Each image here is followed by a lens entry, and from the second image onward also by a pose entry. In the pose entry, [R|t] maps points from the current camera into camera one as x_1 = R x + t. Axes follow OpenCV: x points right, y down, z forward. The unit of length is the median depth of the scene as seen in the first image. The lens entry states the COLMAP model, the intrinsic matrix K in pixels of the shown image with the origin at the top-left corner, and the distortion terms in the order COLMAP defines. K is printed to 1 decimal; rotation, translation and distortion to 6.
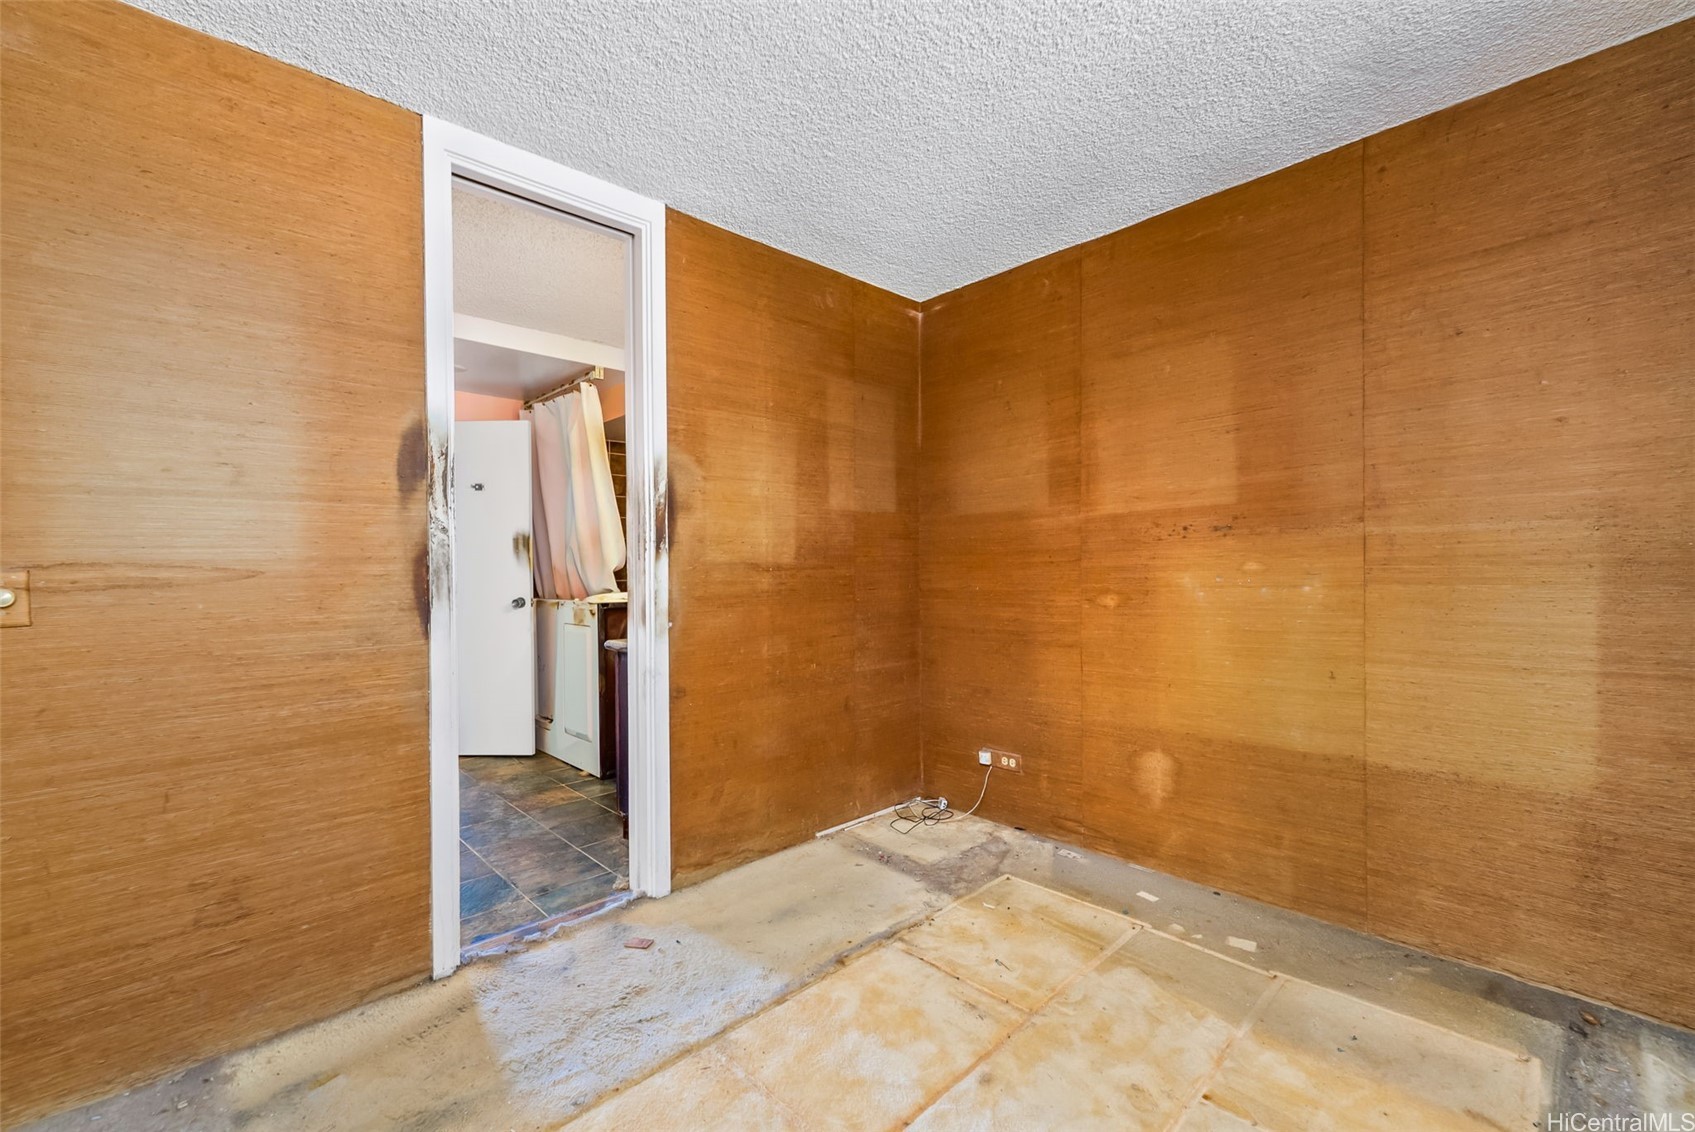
lens RADIAL K [[699.1, 0, 850.5], [0, 699.1, 583.1], [0, 0, 1]] dist [-0.000151, -0.000067]
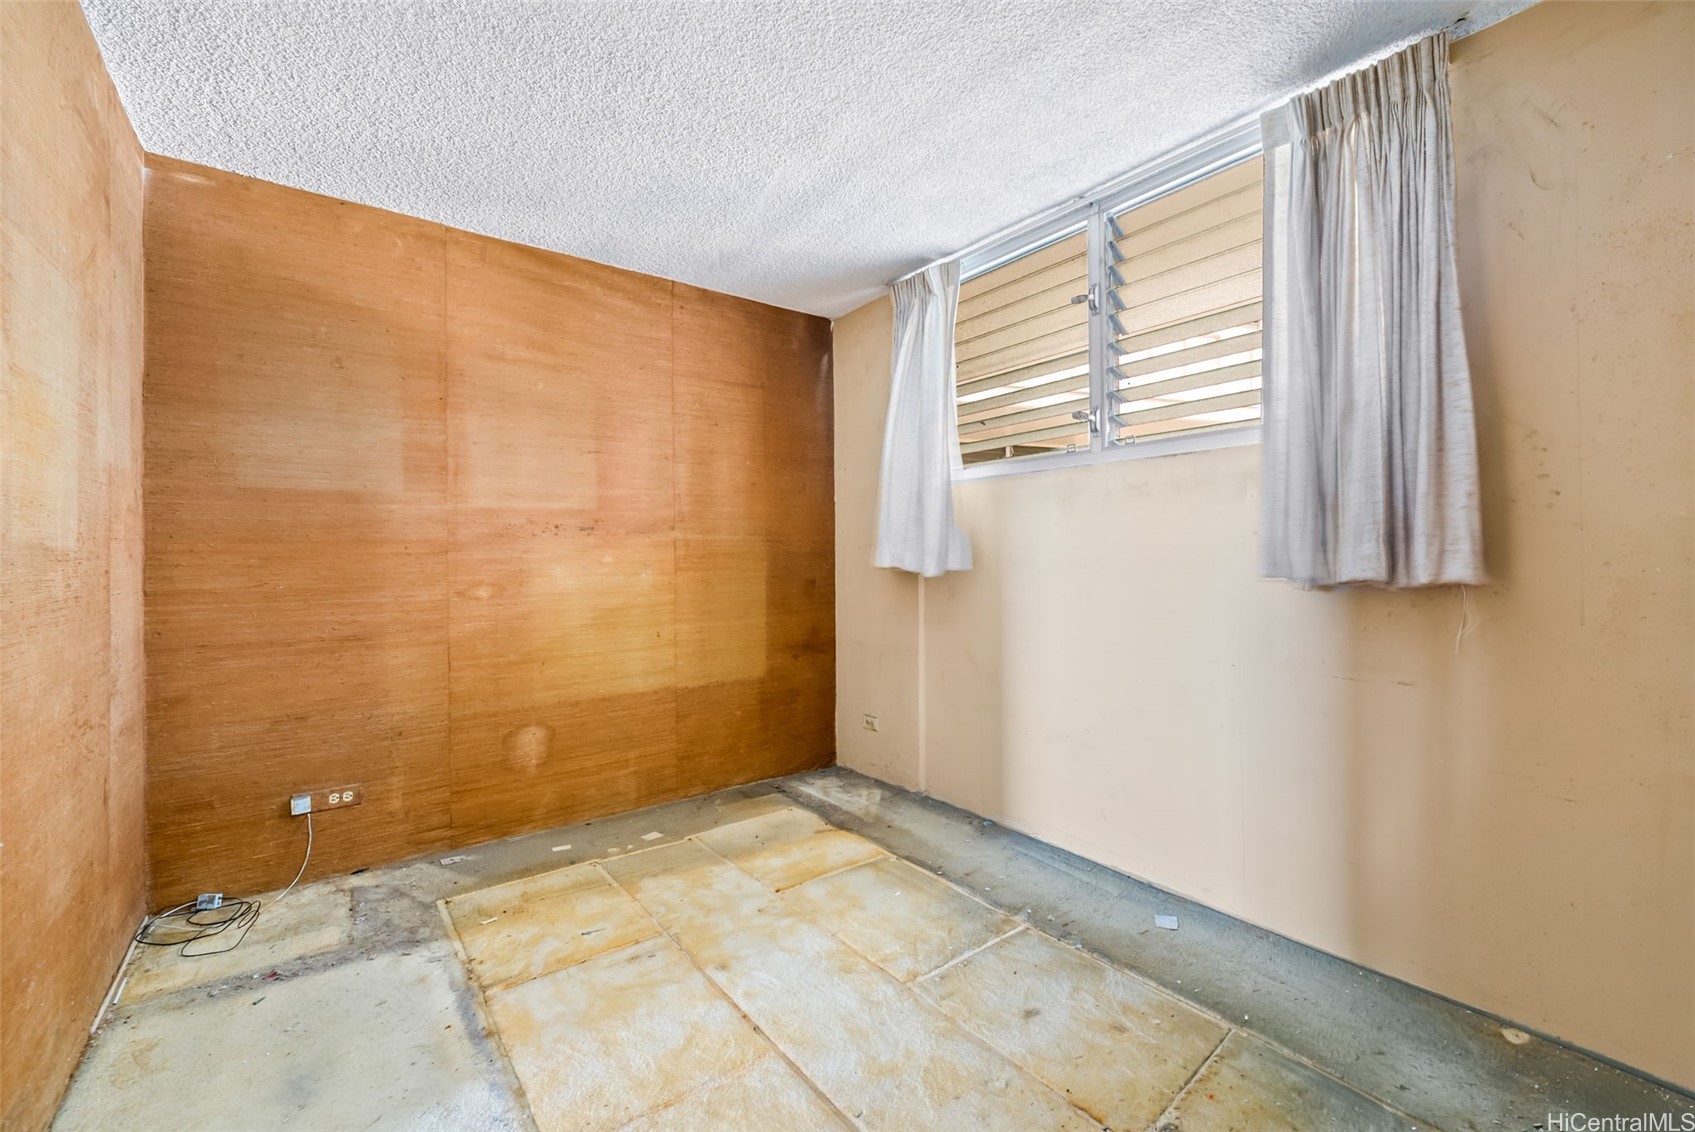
lens RADIAL K [[706.6, 0, 850.6], [0, 706.6, 567.1], [0, 0, 1]] dist [-0.000031, -0.000283]
pose [[0.113940, -0.007509, 0.993459, -0.616259], [0.020047, 0.999785, 0.005258, -0.006835], [-0.993285, 0.019316, 0.114066, 0.362715]]
